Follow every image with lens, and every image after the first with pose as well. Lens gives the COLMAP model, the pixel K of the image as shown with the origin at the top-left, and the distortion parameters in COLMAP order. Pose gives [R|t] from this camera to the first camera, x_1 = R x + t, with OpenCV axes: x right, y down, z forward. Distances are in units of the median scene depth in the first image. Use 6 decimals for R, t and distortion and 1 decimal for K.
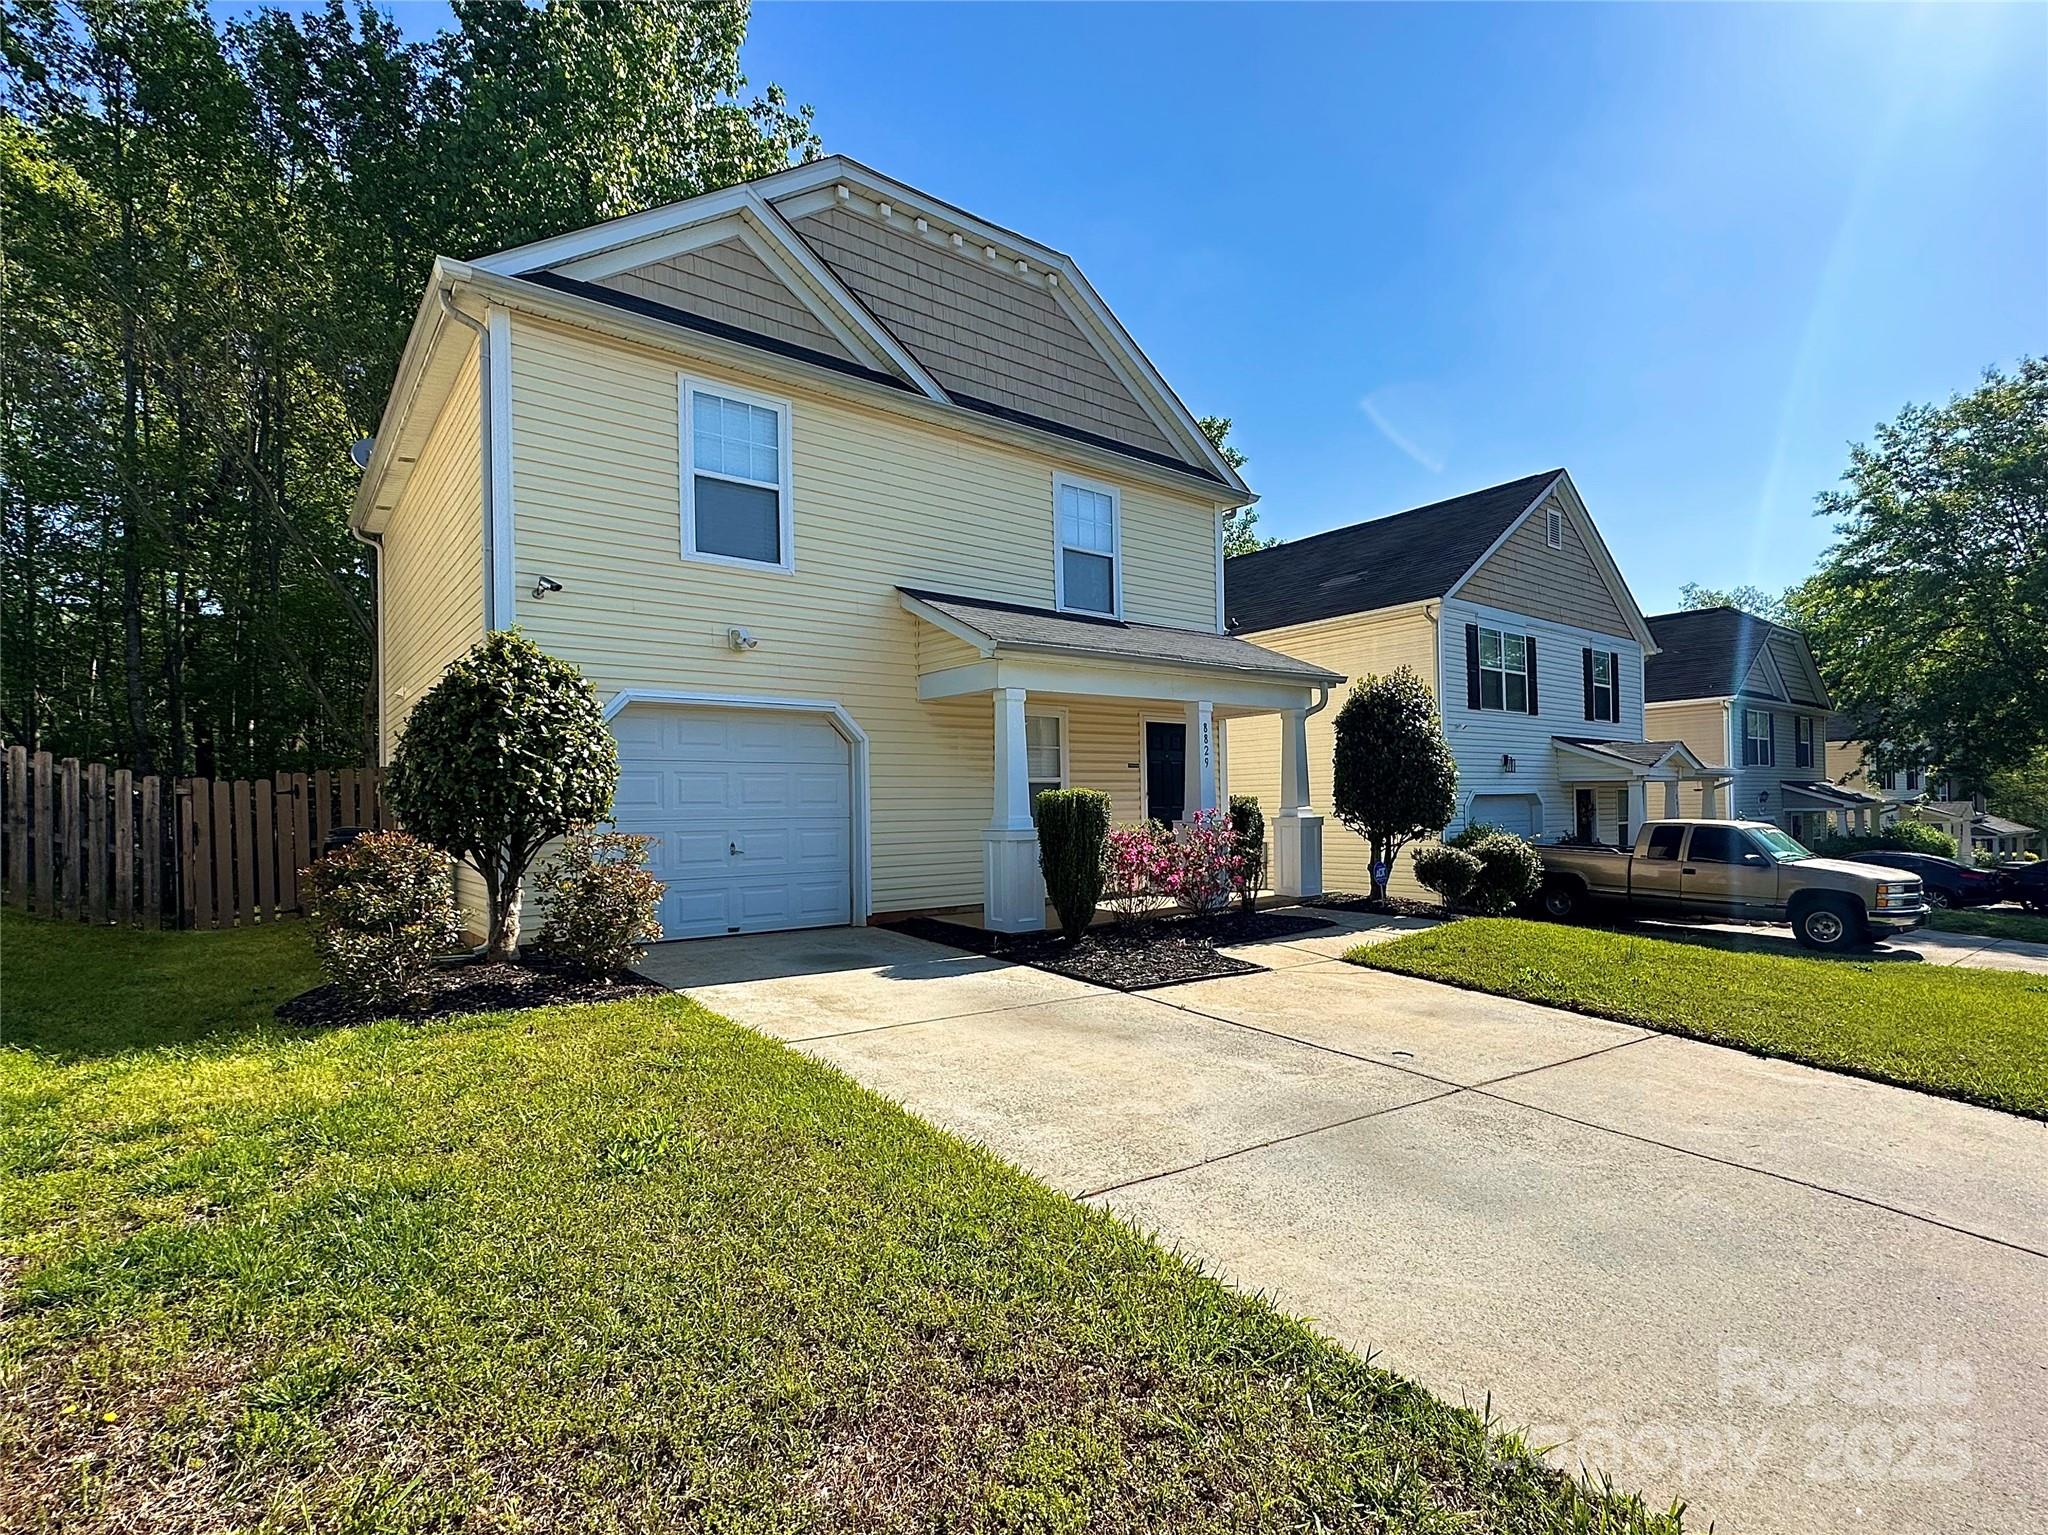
lens RADIAL K [[973.7, 0, 1031.9], [0, 973.7, 810.0], [0, 0, 1]] dist [-0.000473, -0.000260]
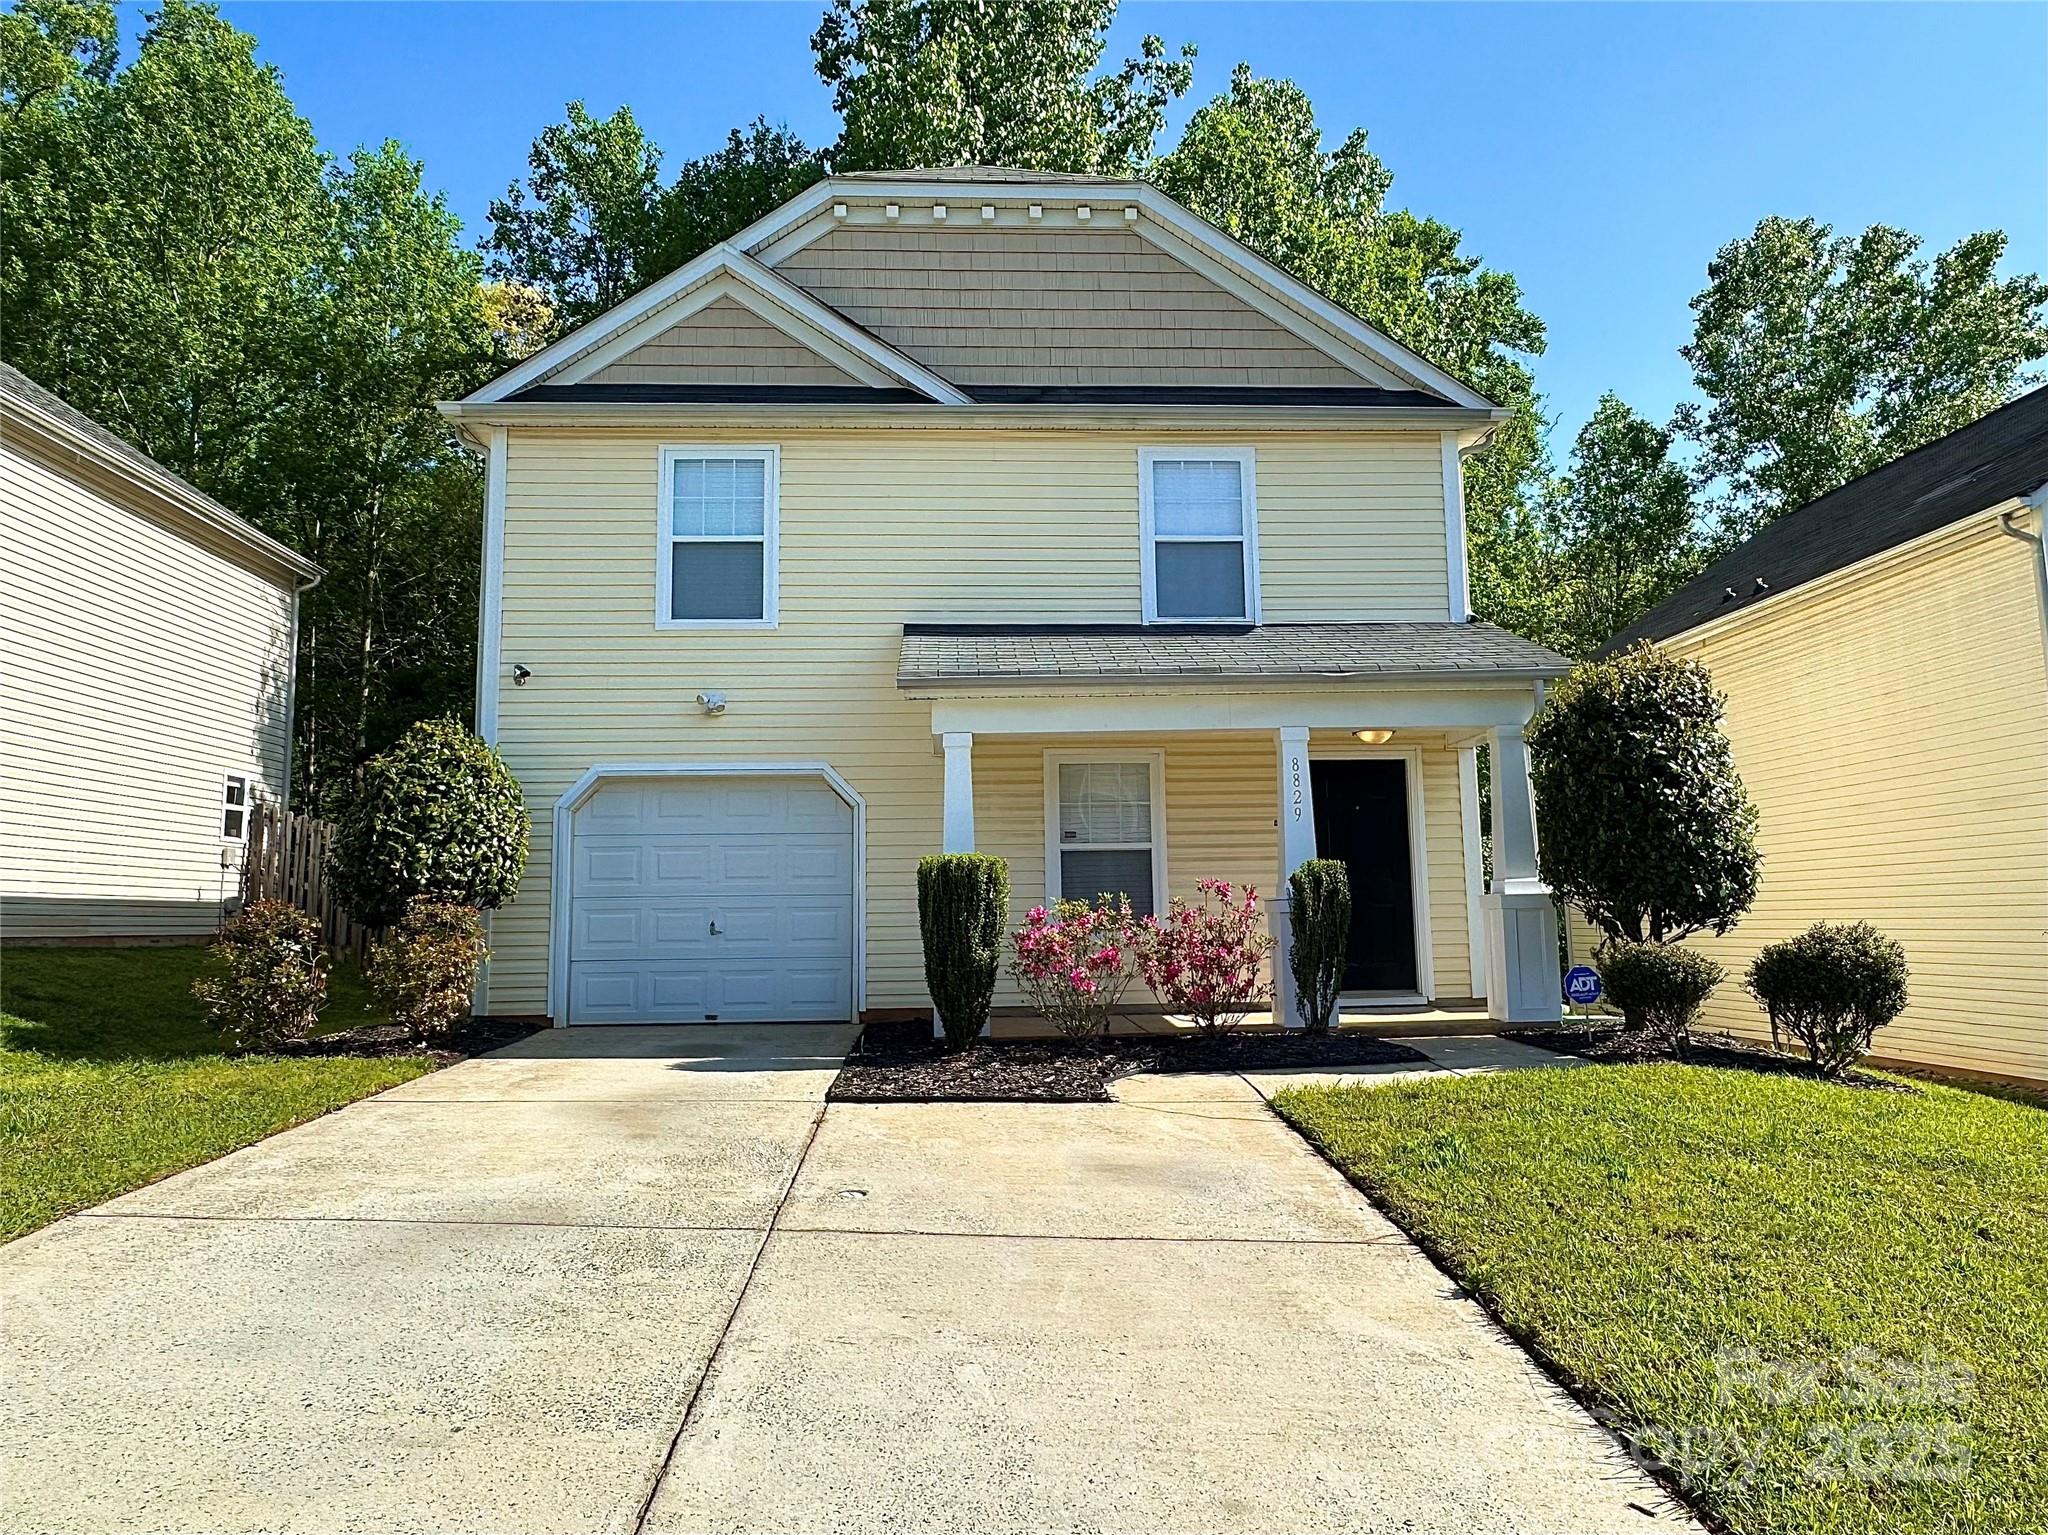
lens RADIAL K [[1326.7, 0, 1024.0], [0, 1326.7, 767.5], [0, 0, 1]] dist [0.001694, 0.002338]
pose [[0.812010, -0.061504, -0.580394, 0.662808], [-0.000012, 0.994430, -0.105395, 0.020508], [0.583643, 0.085589, 0.807487, 0.139260]]
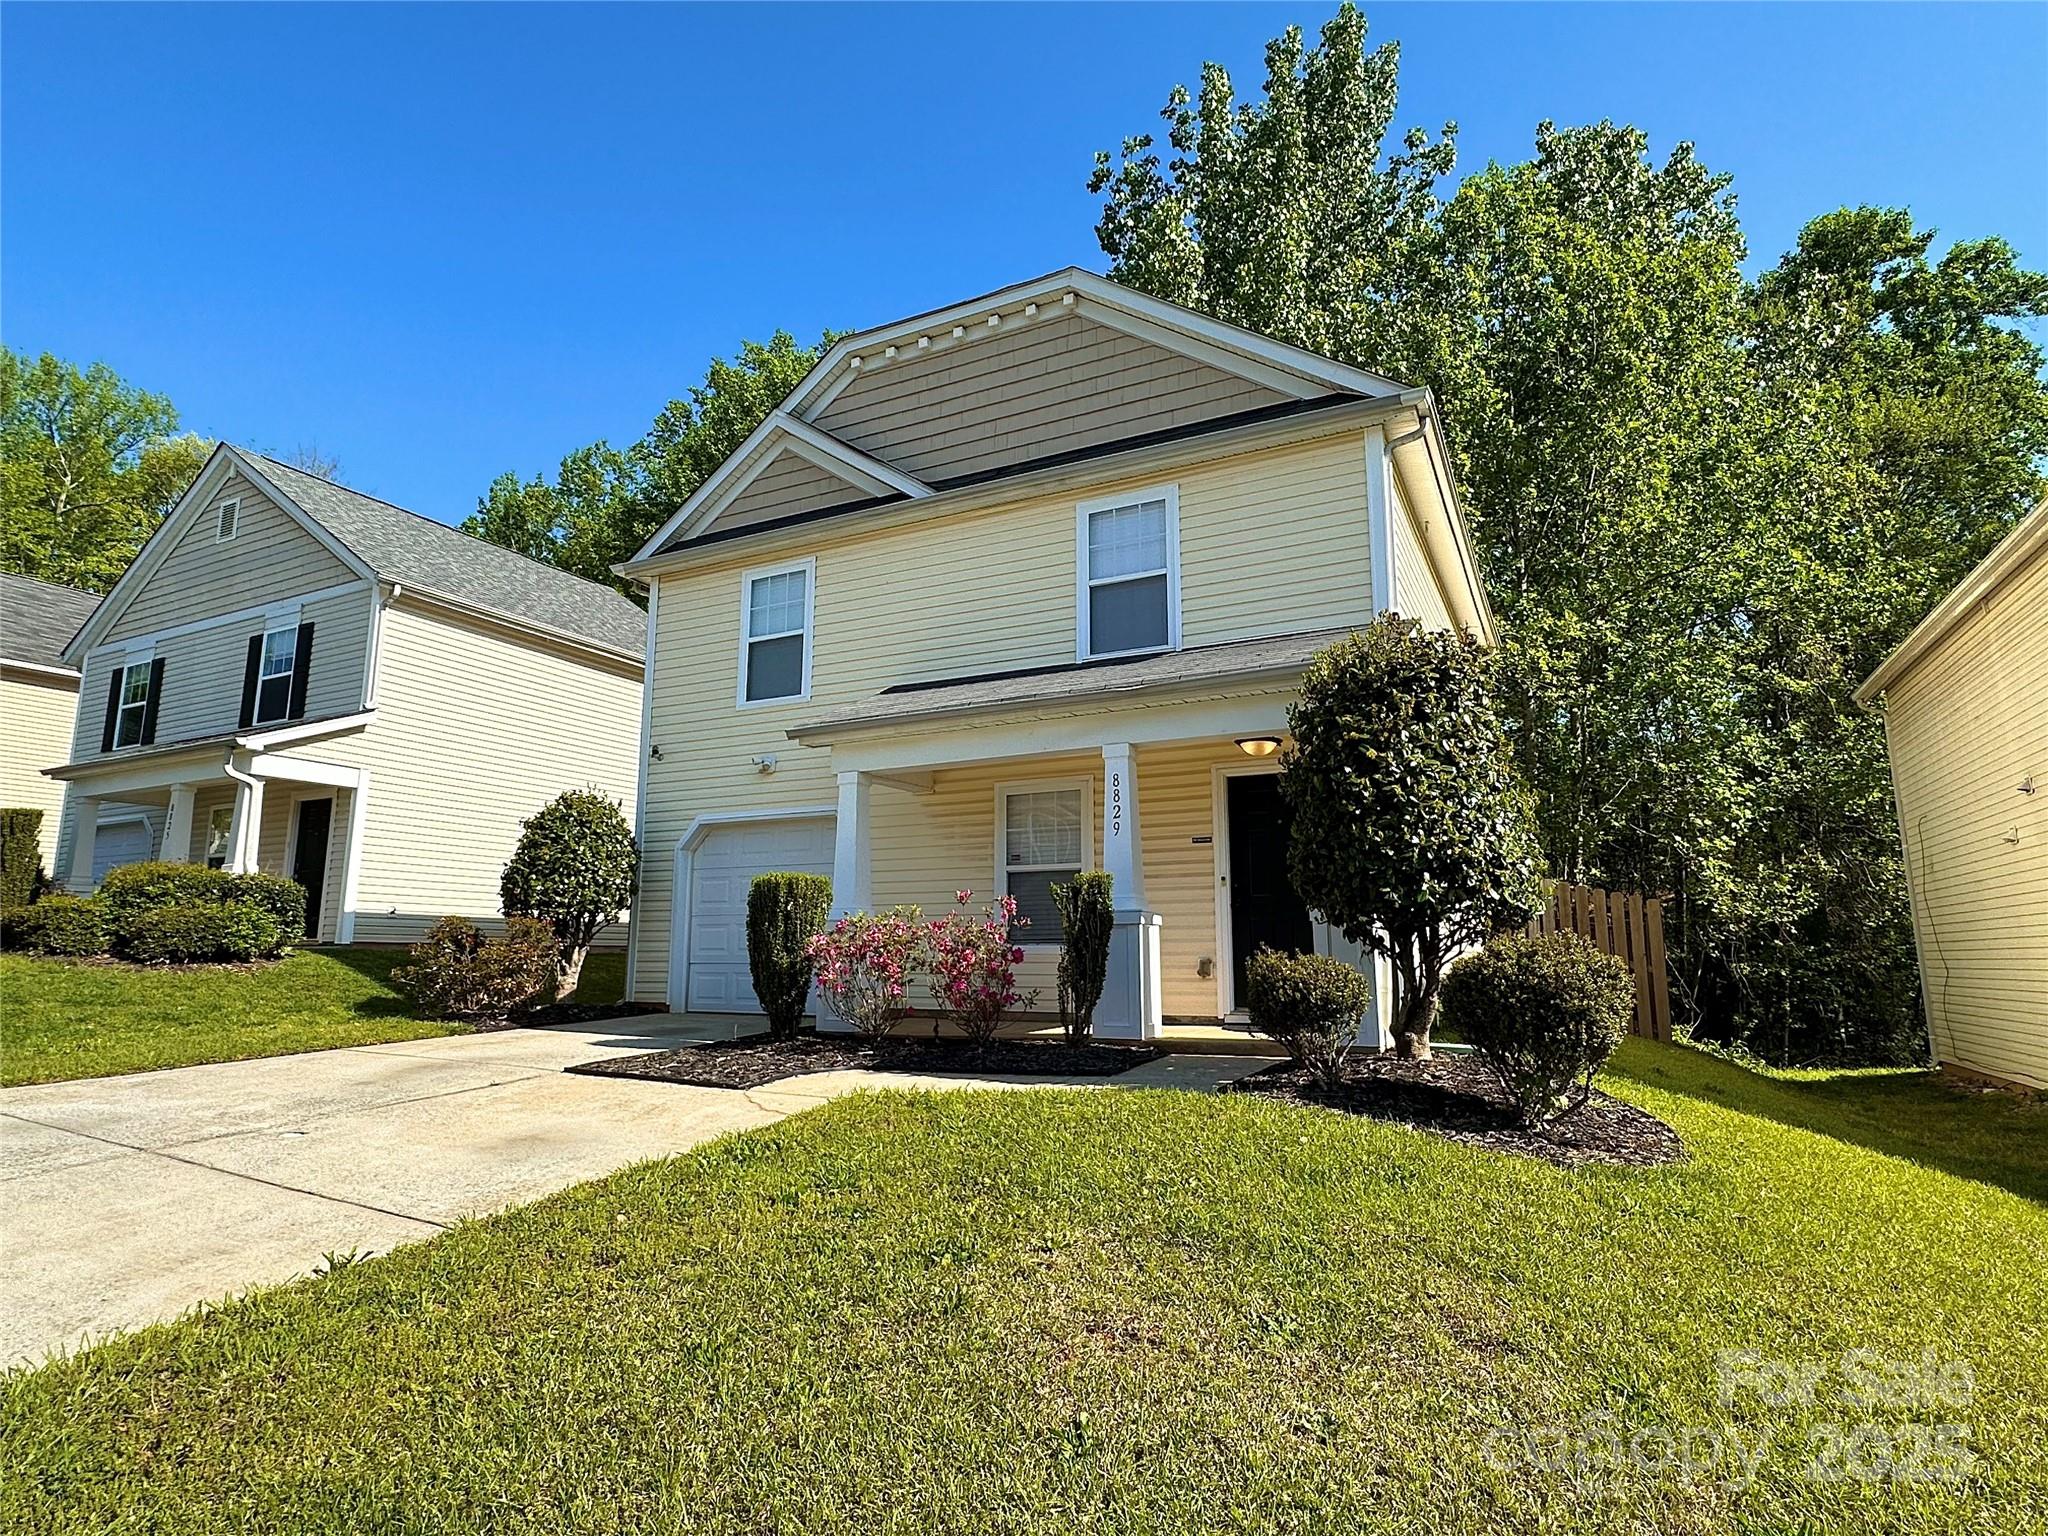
lens RADIAL K [[1066.5, 0, 1019.9], [0, 1066.5, 786.4], [0, 0, 1]] dist [-0.000230, -0.001447]
pose [[0.427517, -0.123833, -0.895486, 0.981593], [-0.006872, 0.990100, -0.140198, 0.034654], [0.903981, 0.066091, 0.422433, 0.699966]]
